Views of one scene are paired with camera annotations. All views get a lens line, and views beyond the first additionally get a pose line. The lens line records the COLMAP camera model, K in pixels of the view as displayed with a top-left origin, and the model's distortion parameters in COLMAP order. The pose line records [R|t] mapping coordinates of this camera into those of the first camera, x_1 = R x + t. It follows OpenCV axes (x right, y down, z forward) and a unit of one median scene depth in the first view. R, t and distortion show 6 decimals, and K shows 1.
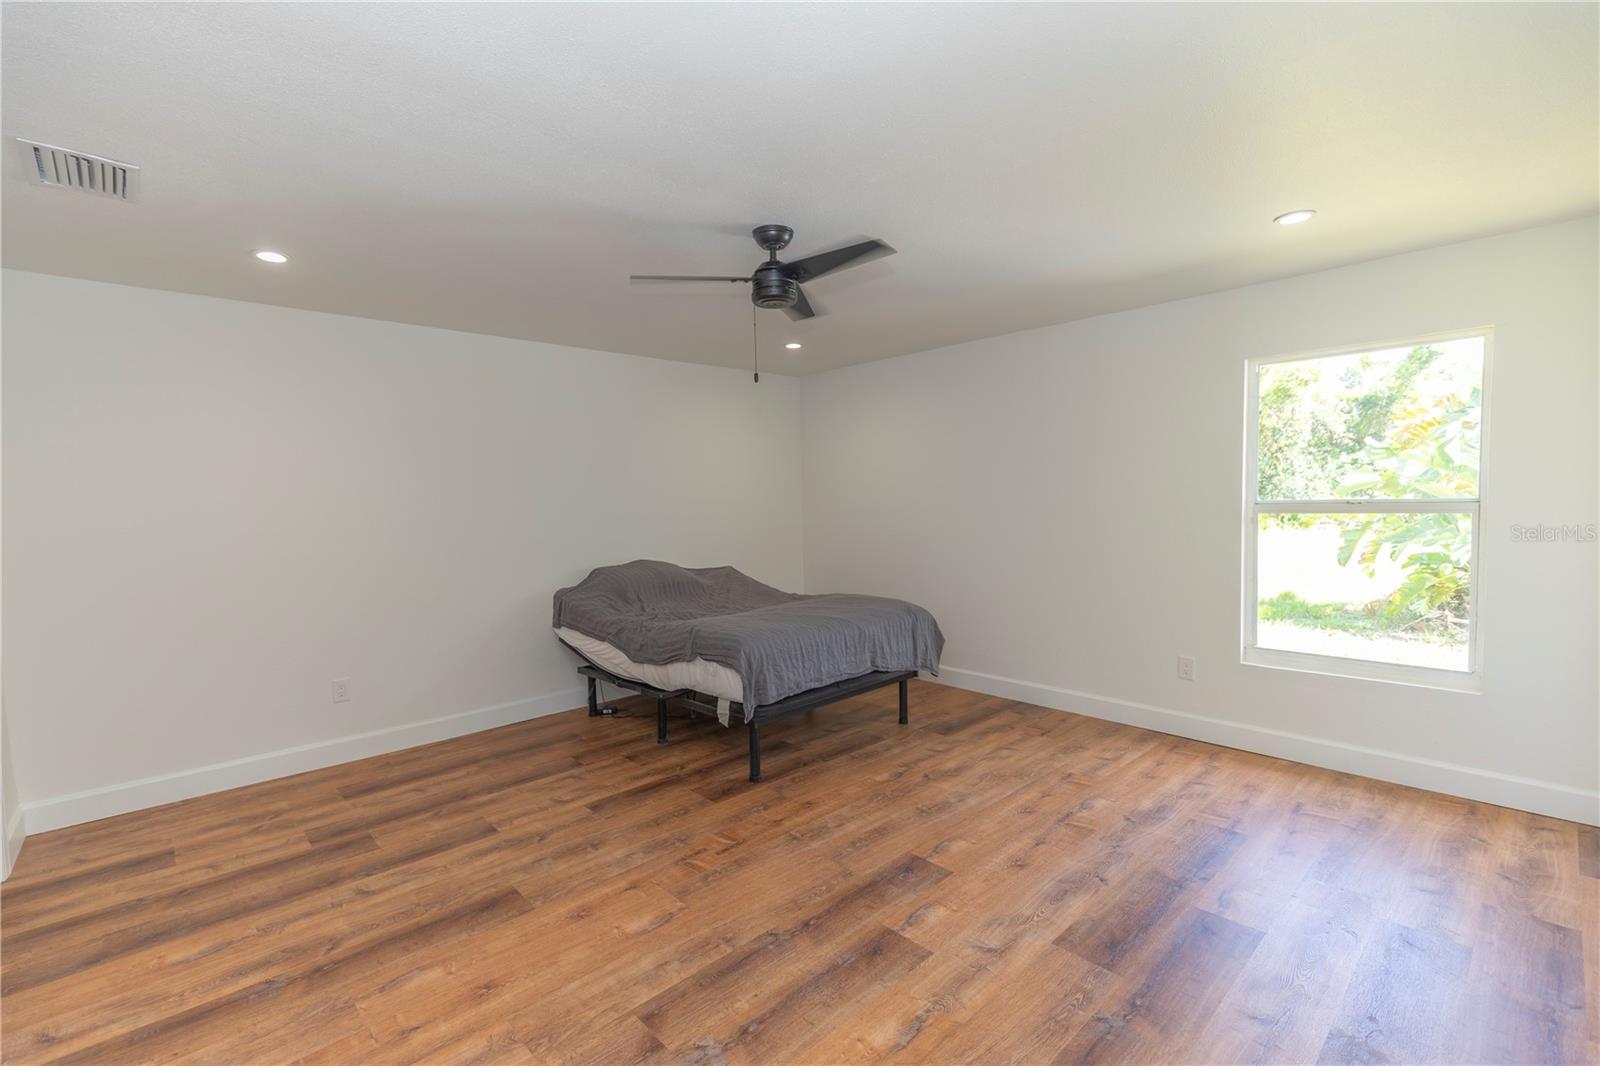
lens RADIAL K [[709.3, 0, 794.8], [0, 709.3, 539.2], [0, 0, 1]] dist [0.002988, 0.001699]
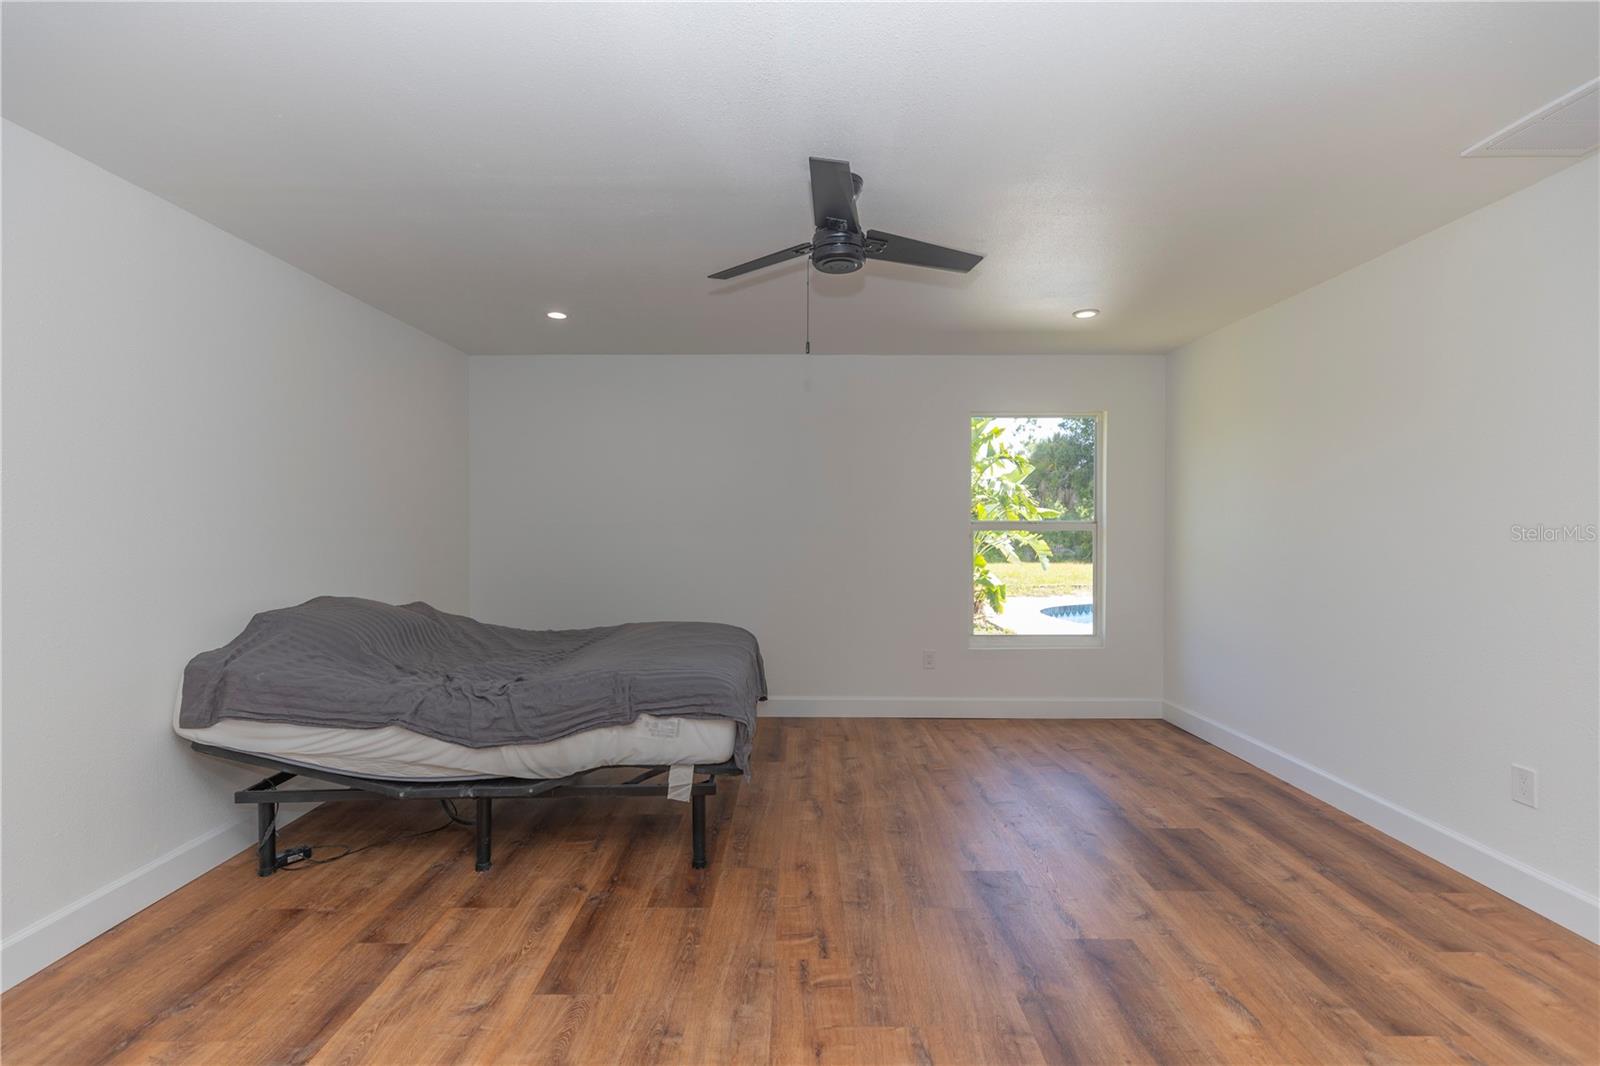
lens RADIAL K [[709.3, 0, 794.2], [0, 709.3, 538.3], [0, 0, 1]] dist [0.002988, 0.001699]
pose [[0.683828, 0.009168, 0.729586, -0.546499], [0.026642, 0.998940, -0.037524, 0.018751], [-0.729157, 0.045098, 0.682859, 0.386121]]
